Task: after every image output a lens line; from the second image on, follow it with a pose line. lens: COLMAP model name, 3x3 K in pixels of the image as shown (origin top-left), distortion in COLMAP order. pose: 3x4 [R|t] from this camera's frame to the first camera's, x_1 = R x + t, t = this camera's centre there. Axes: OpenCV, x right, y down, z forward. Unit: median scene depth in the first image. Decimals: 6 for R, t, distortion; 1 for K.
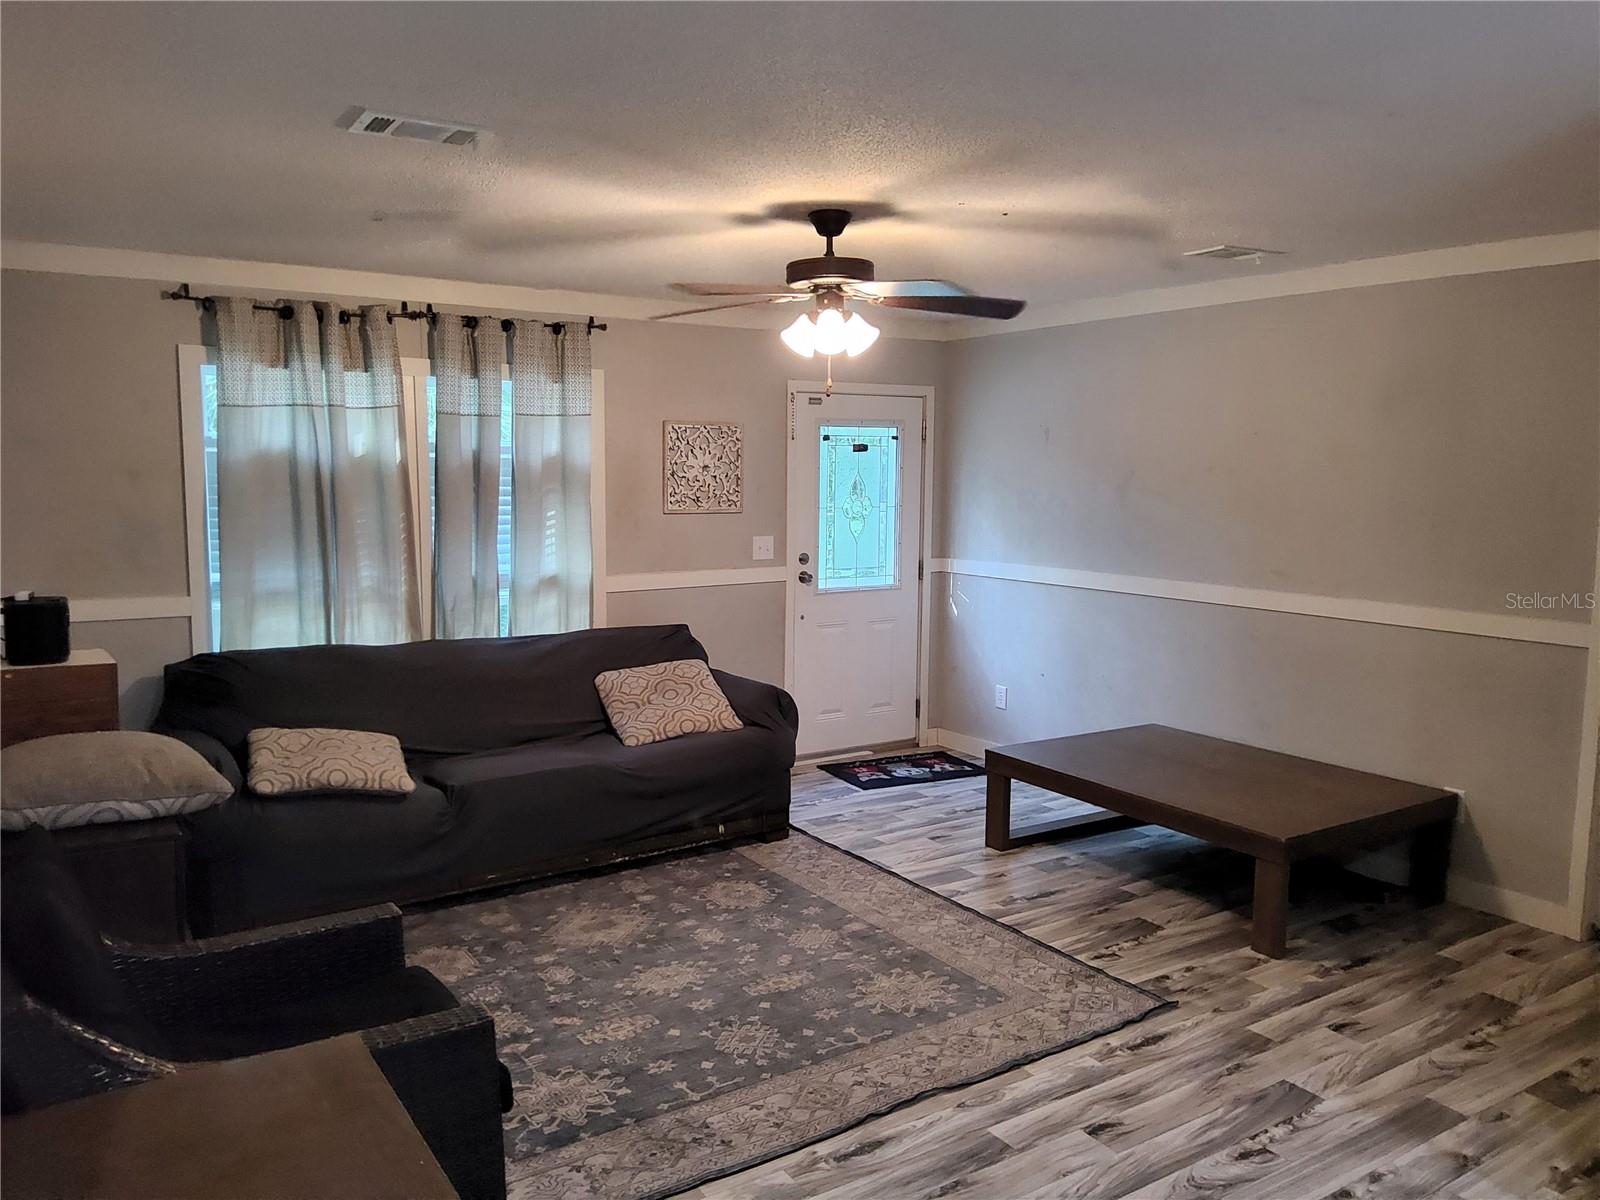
lens RADIAL K [[1221.2, 0, 801.5], [0, 1221.2, 591.2], [0, 0, 1]] dist [0.068031, -0.083026]
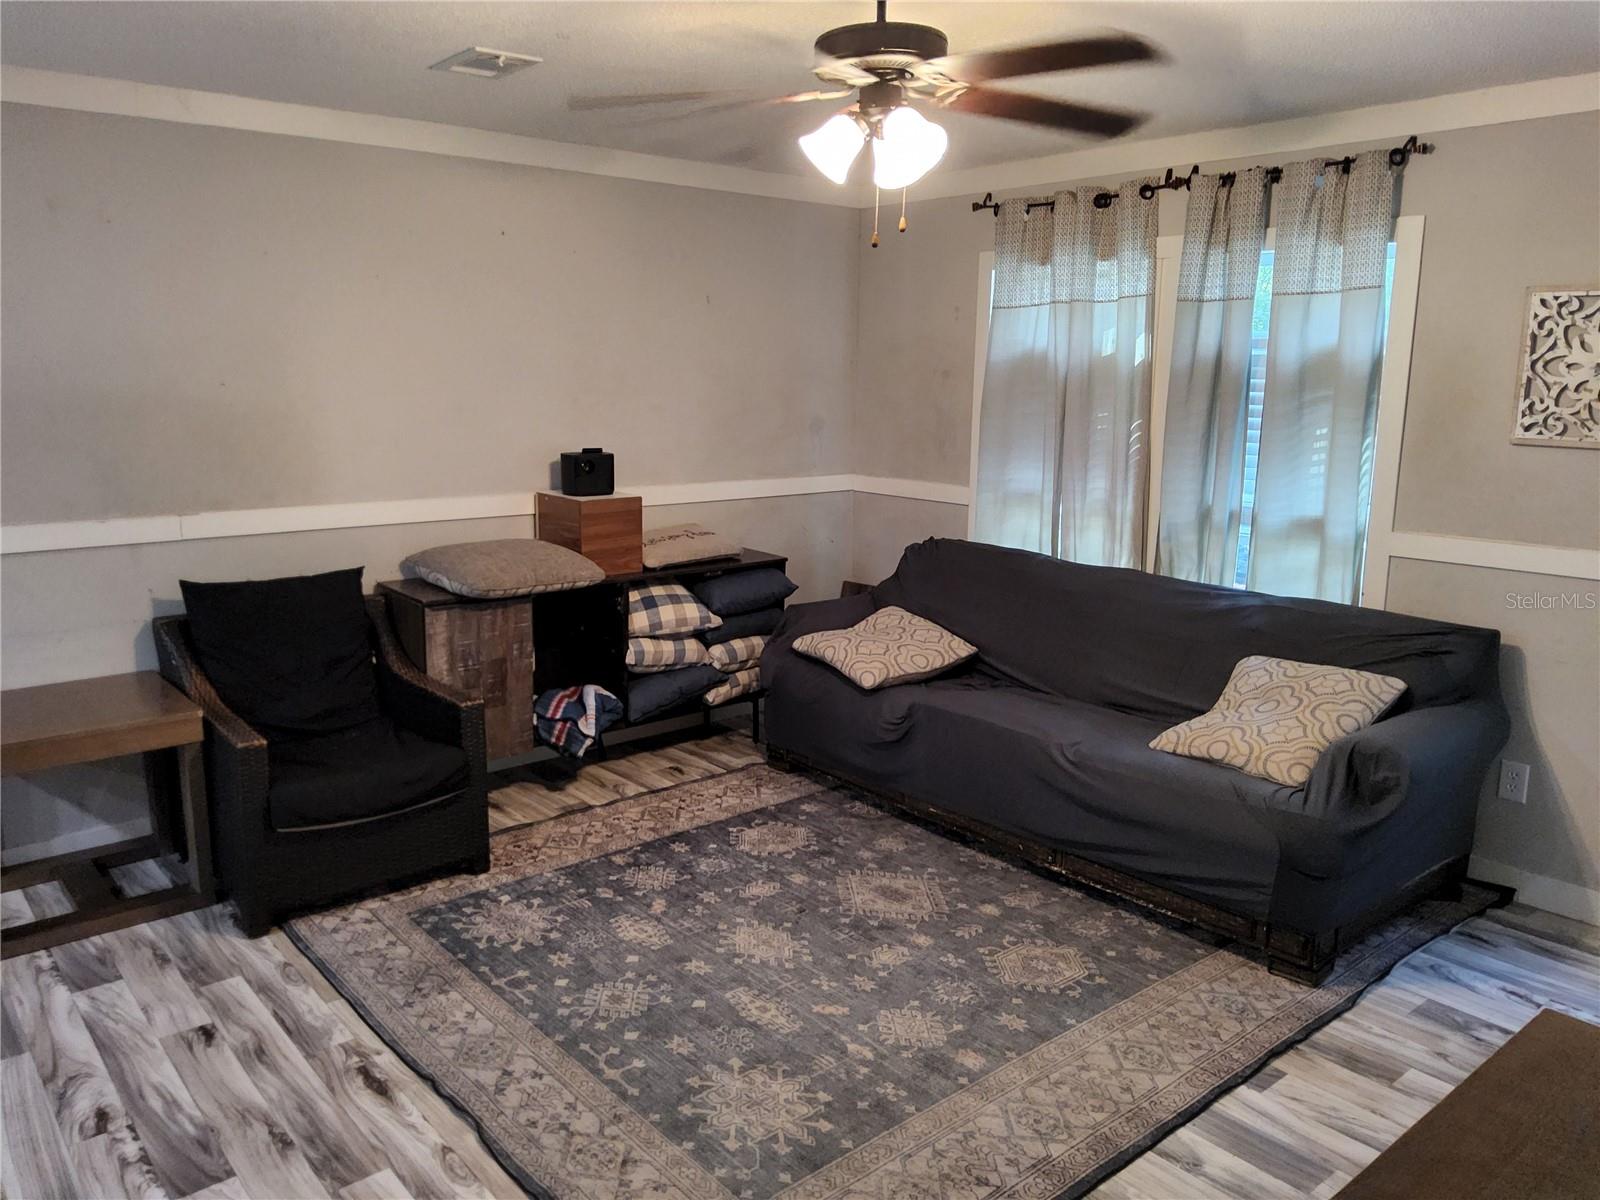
lens RADIAL K [[1221.2, 0, 772.2], [0, 1221.2, 603.5], [0, 0, 1]] dist [0.068031, -0.083026]
pose [[0.090651, 0.186463, -0.978271, 0.644072], [-0.111788, 0.978012, 0.176054, -0.074492], [0.989589, 0.093400, 0.109502, 0.799805]]
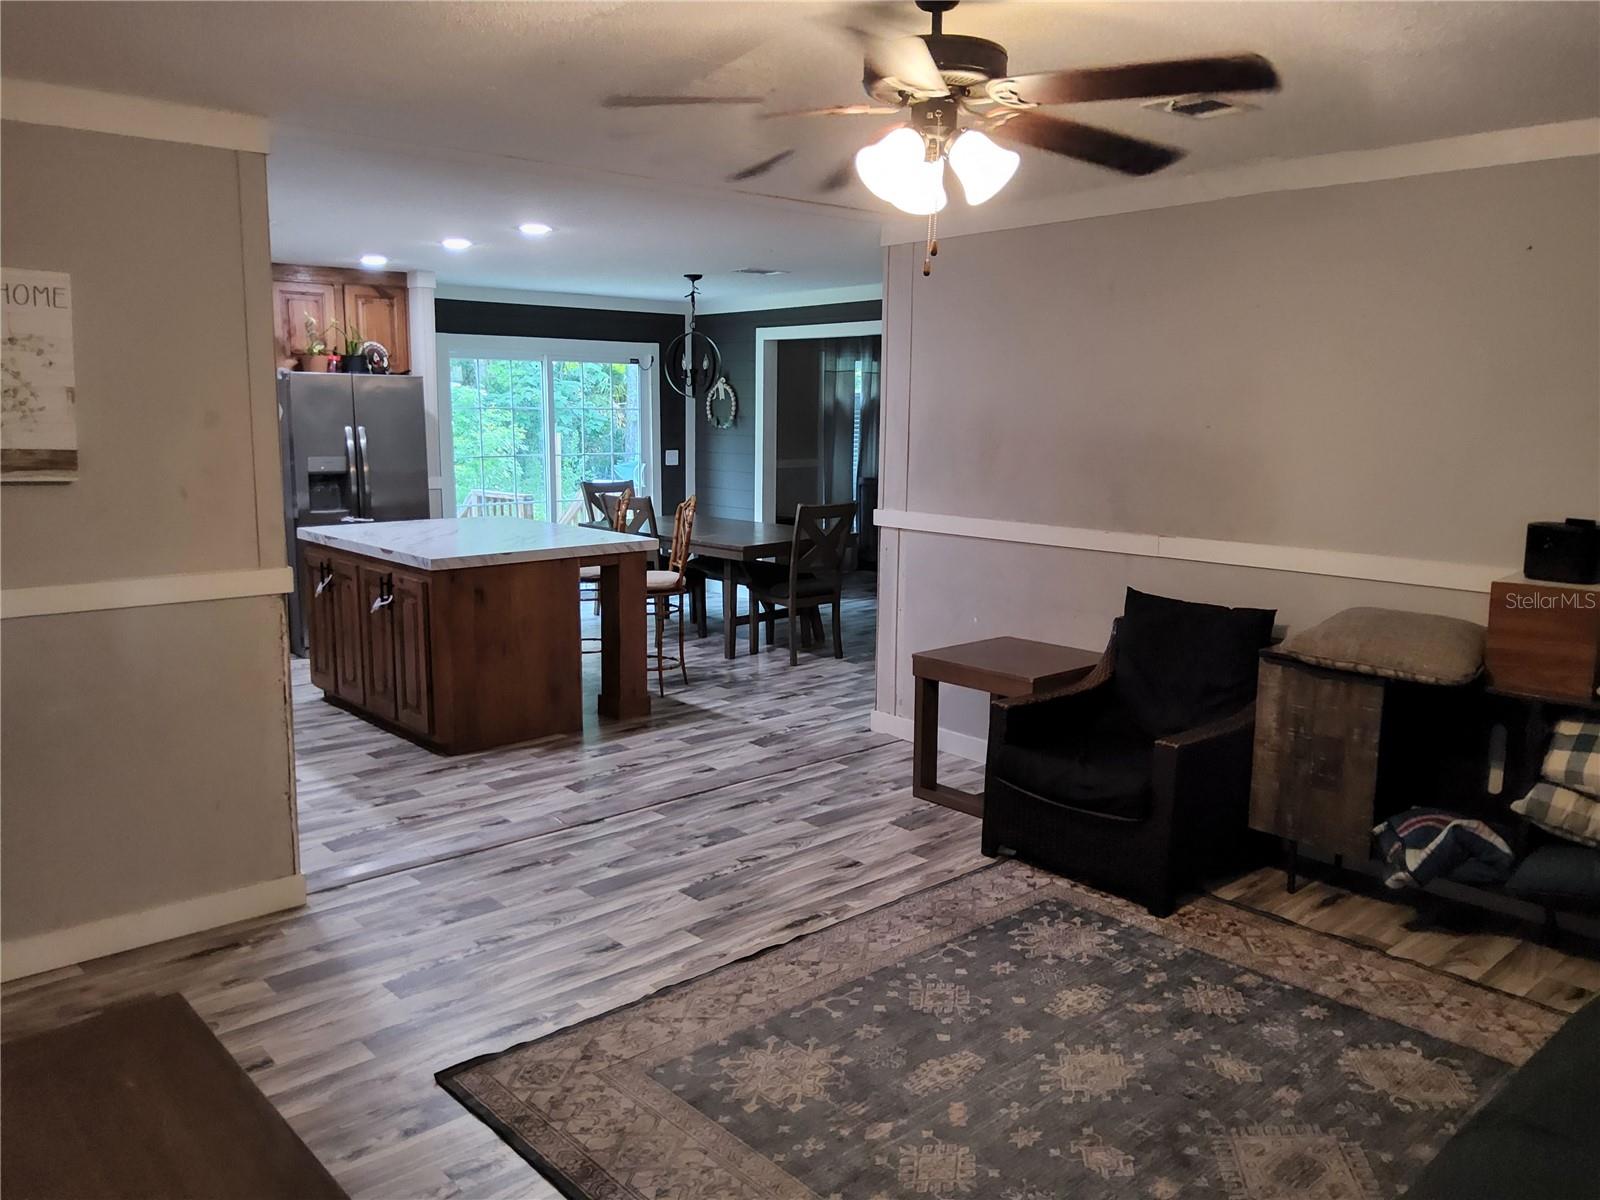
lens RADIAL K [[1221.2, 0, 766.3], [0, 1221.2, 595.9], [0, 0, 1]] dist [0.068031, -0.083026]
pose [[-0.993120, 0.003375, -0.117052, 0.162403], [-0.027256, 0.965470, 0.259083, -0.147533], [0.113884, 0.260491, -0.958736, 1.475226]]
